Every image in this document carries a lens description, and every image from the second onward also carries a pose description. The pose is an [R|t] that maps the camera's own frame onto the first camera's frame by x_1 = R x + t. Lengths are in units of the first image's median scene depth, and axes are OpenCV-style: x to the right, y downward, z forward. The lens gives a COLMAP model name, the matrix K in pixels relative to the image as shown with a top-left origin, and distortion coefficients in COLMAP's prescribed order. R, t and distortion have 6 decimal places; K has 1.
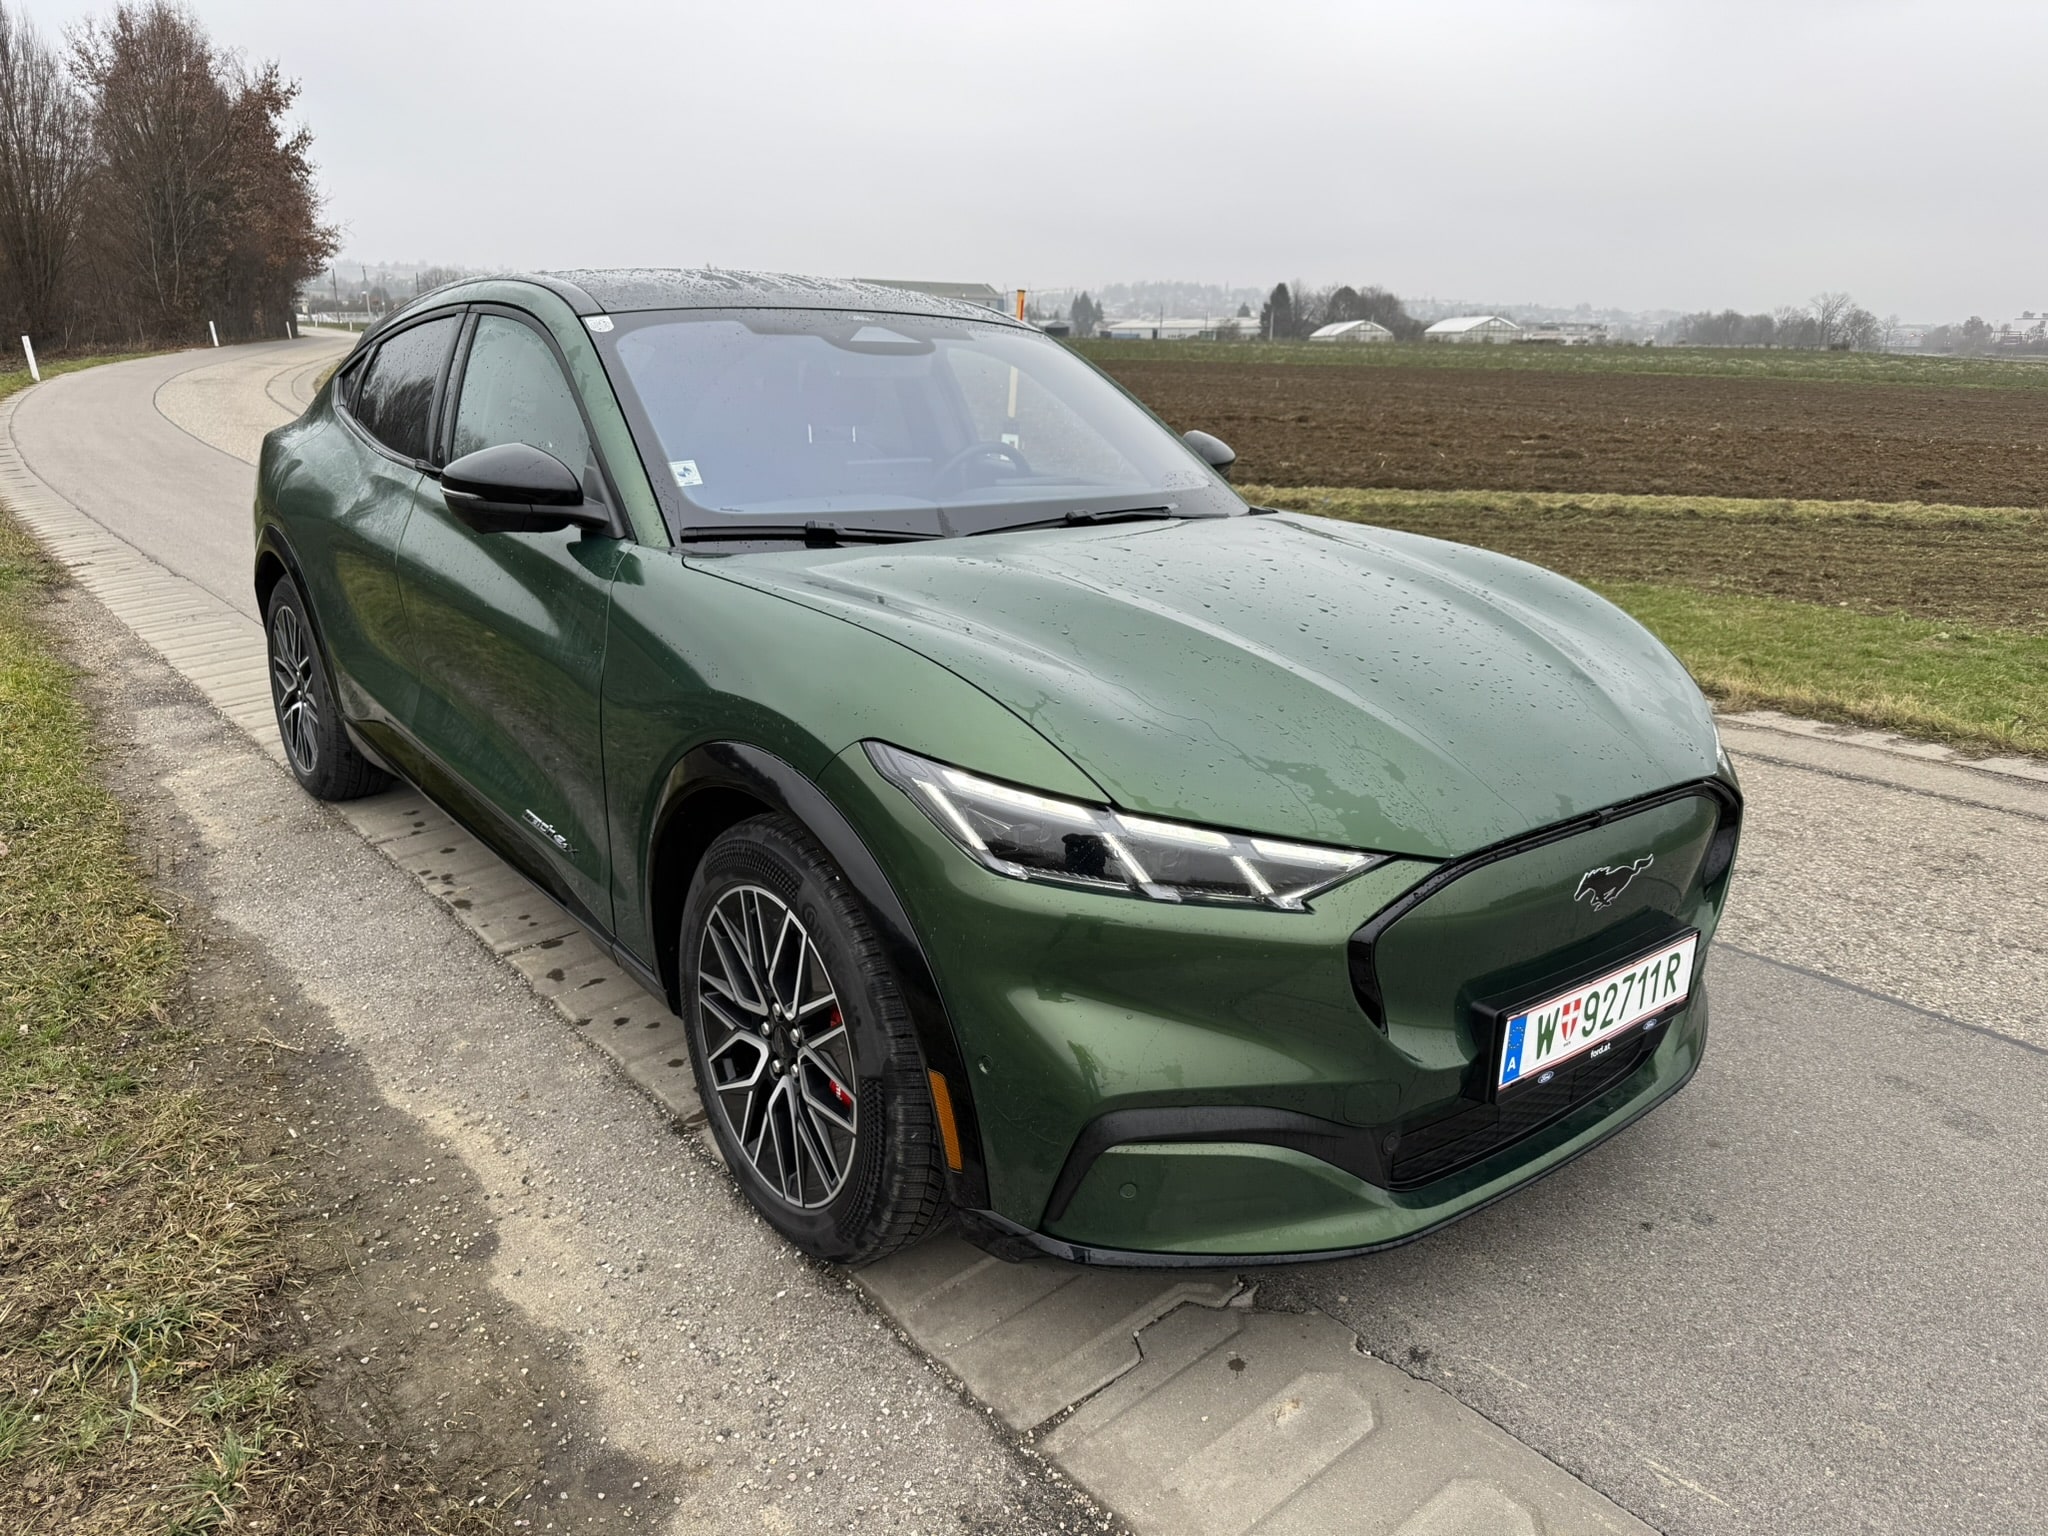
lens RADIAL K [[1434.5, 0, 1024.4], [0, 1434.5, 751.3], [0, 0, 1]] dist [0.069654, -0.092589]
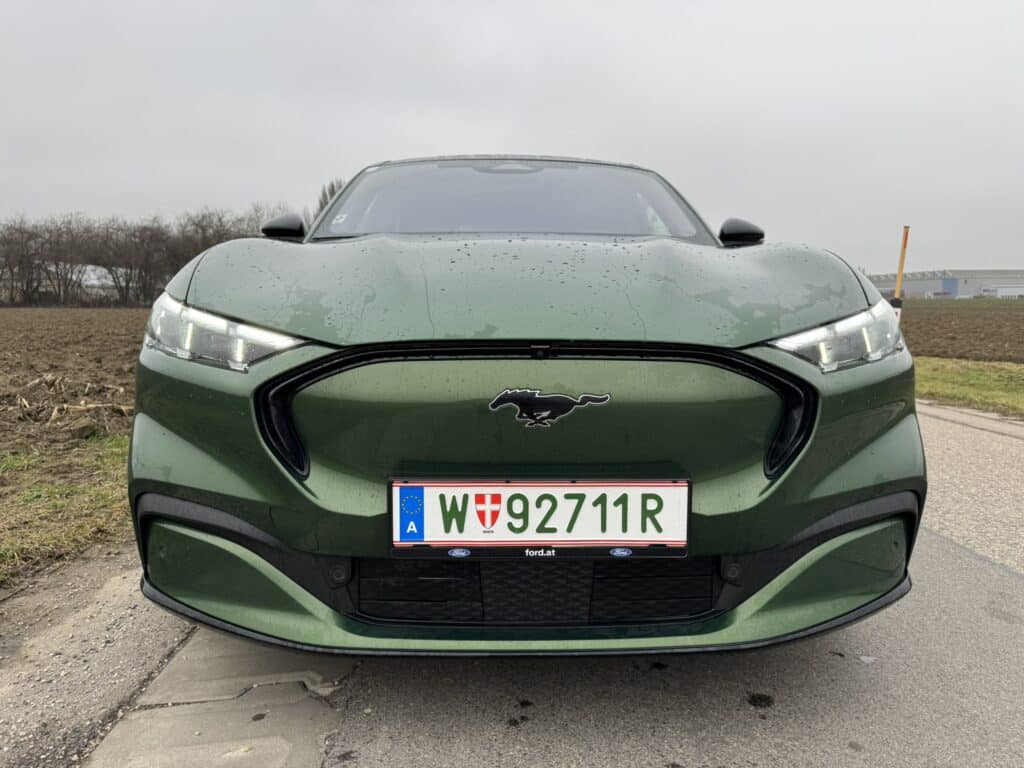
lens RADIAL K [[717.3, 0, 512.2], [0, 717.3, 375.6], [0, 0, 1]] dist [0.069654, -0.092589]
pose [[0.799707, 0.044330, -0.598752, 0.432584], [-0.147631, 0.981171, -0.124536, 0.085117], [0.581957, 0.187987, 0.791193, 0.299052]]
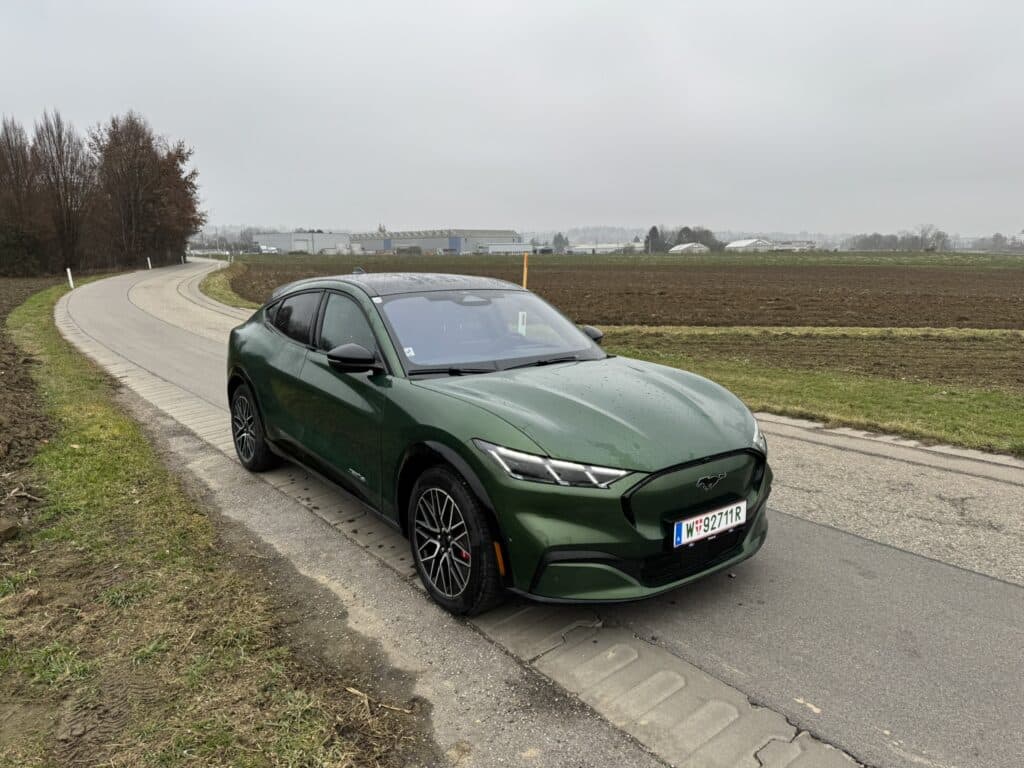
lens RADIAL K [[717.3, 0, 512.2], [0, 717.3, 375.6], [0, 0, 1]] dist [0.069654, -0.092589]
pose [[0.999369, -0.019036, -0.029991, 0.016103], [0.015636, 0.993833, -0.109775, 0.016354], [0.031896, 0.109237, 0.993504, -0.343777]]
